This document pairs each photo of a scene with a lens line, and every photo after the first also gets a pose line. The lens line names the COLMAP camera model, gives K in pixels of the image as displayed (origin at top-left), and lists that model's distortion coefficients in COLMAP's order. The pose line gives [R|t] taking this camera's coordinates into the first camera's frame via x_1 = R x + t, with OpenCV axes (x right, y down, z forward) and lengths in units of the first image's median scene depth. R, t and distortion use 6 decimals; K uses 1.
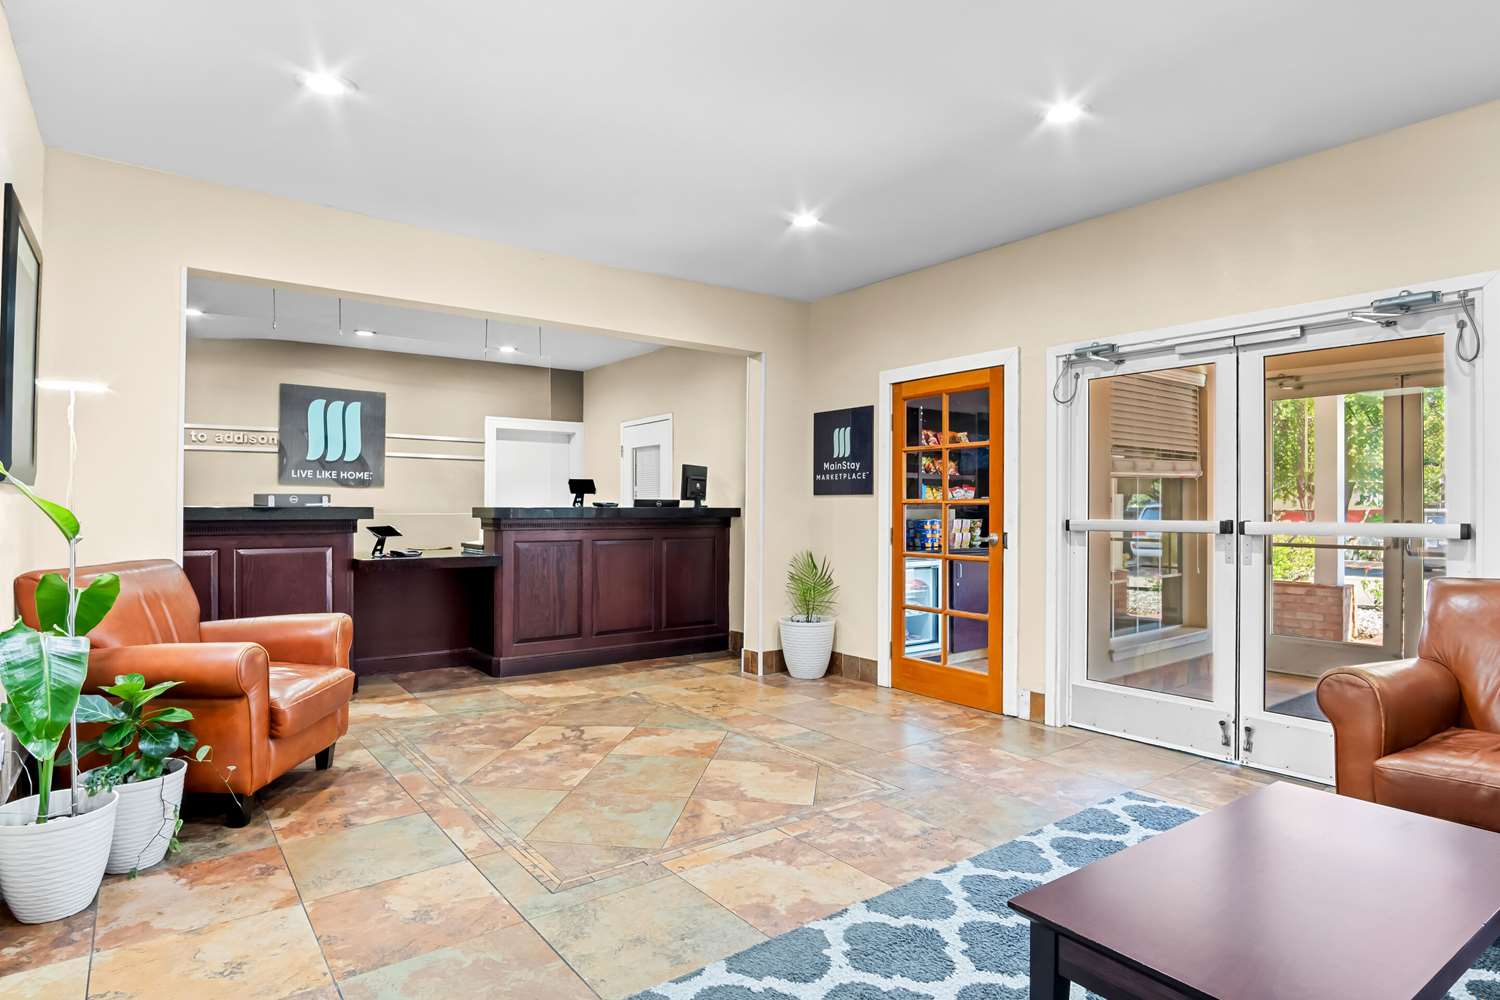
lens RADIAL K [[826.0, 0, 733.4], [0, 826.0, 518.0], [0, 0, 1]] dist [-0.038668, 0.014222]
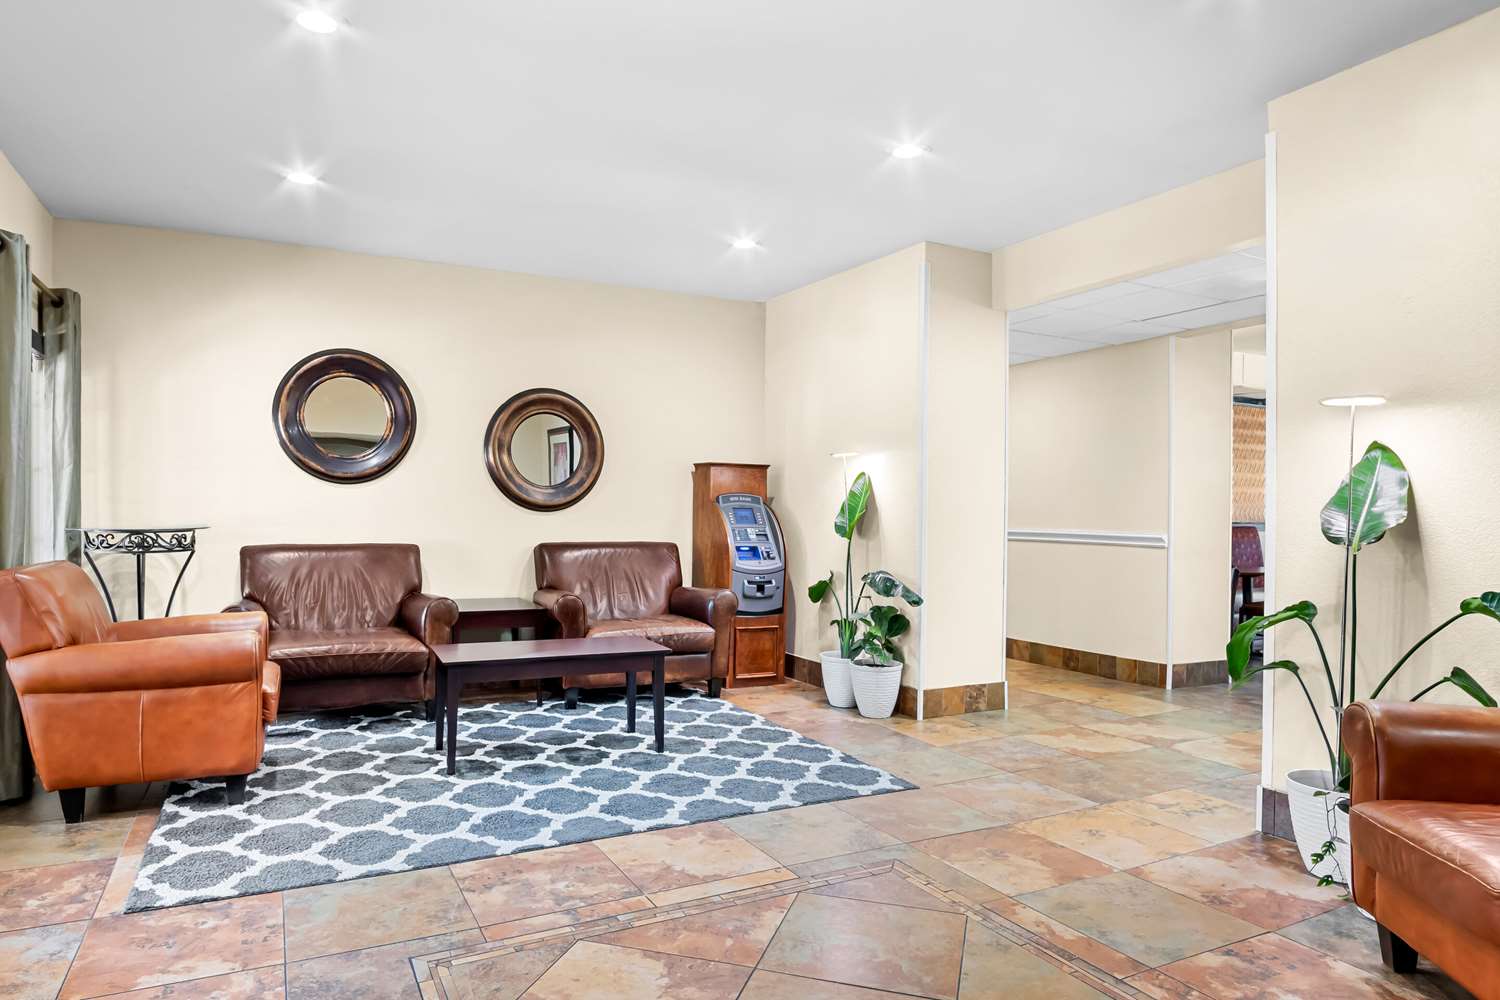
lens RADIAL K [[910.6, 0, 750.0], [0, 910.6, 500.0], [0, 0, 1]] dist [-0.004017, -0.000142]
pose [[-0.991569, -0.011497, 0.129065, -0.081523], [-0.011812, 0.999929, -0.001679, -0.010002], [-0.129037, -0.003189, -0.991635, 1.023277]]
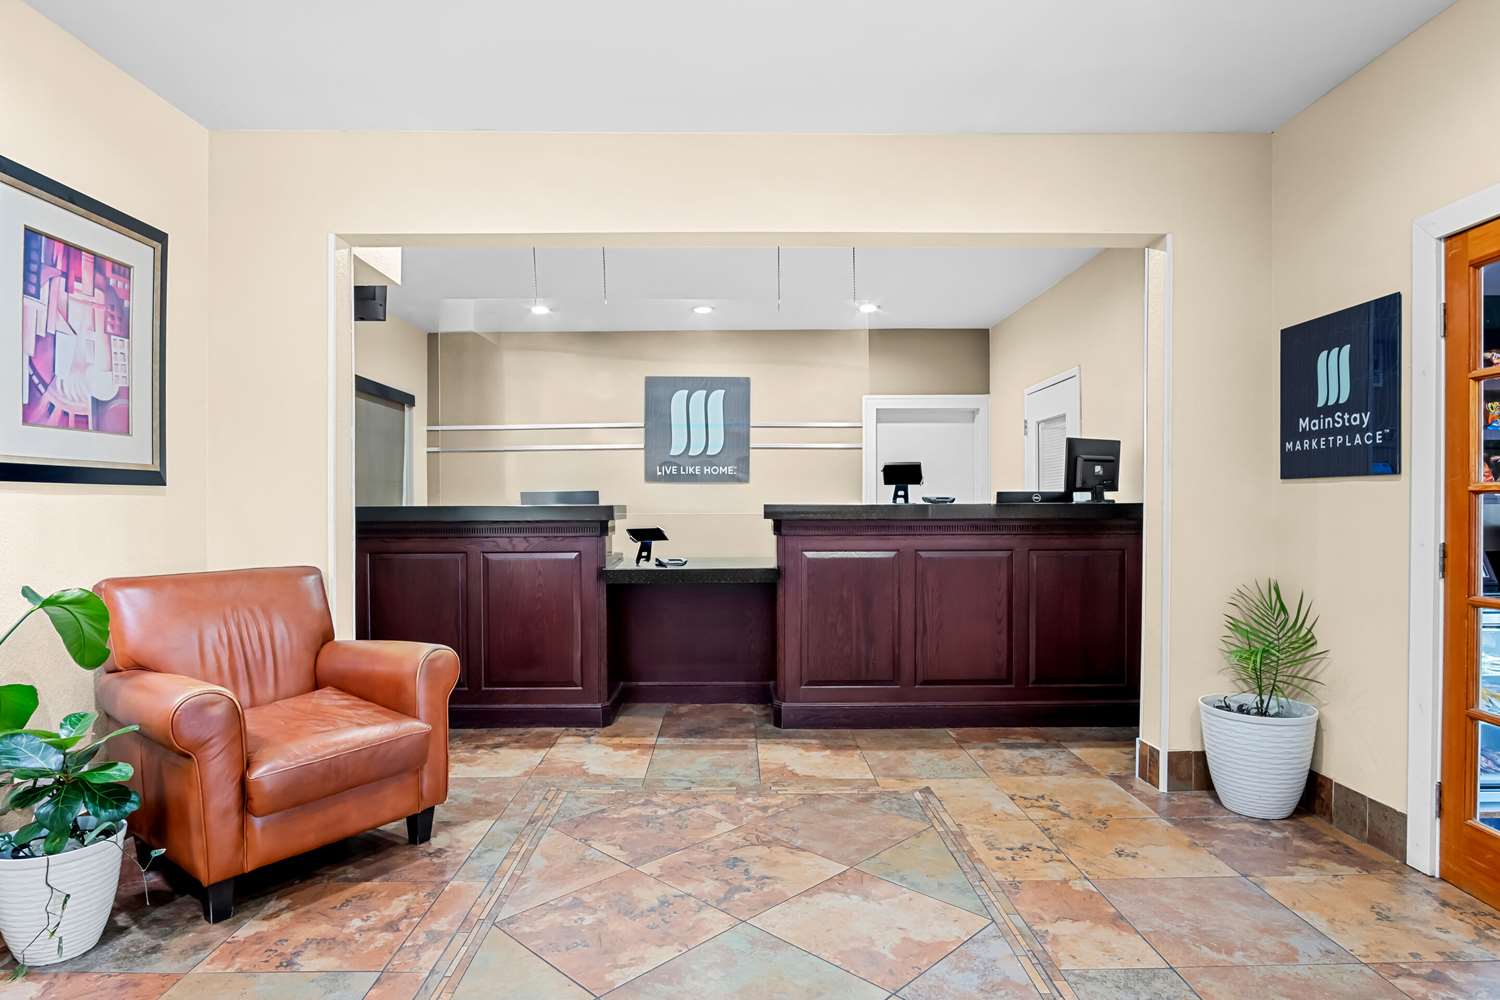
lens RADIAL K [[826.0, 0, 733.4], [0, 826.0, 518.0], [0, 0, 1]] dist [-0.038668, 0.014222]
pose [[0.803842, 0.003356, -0.594833, 0.135418], [-0.001045, 0.999991, 0.004228, -0.003940], [0.594841, -0.002777, 0.803838, 0.371568]]
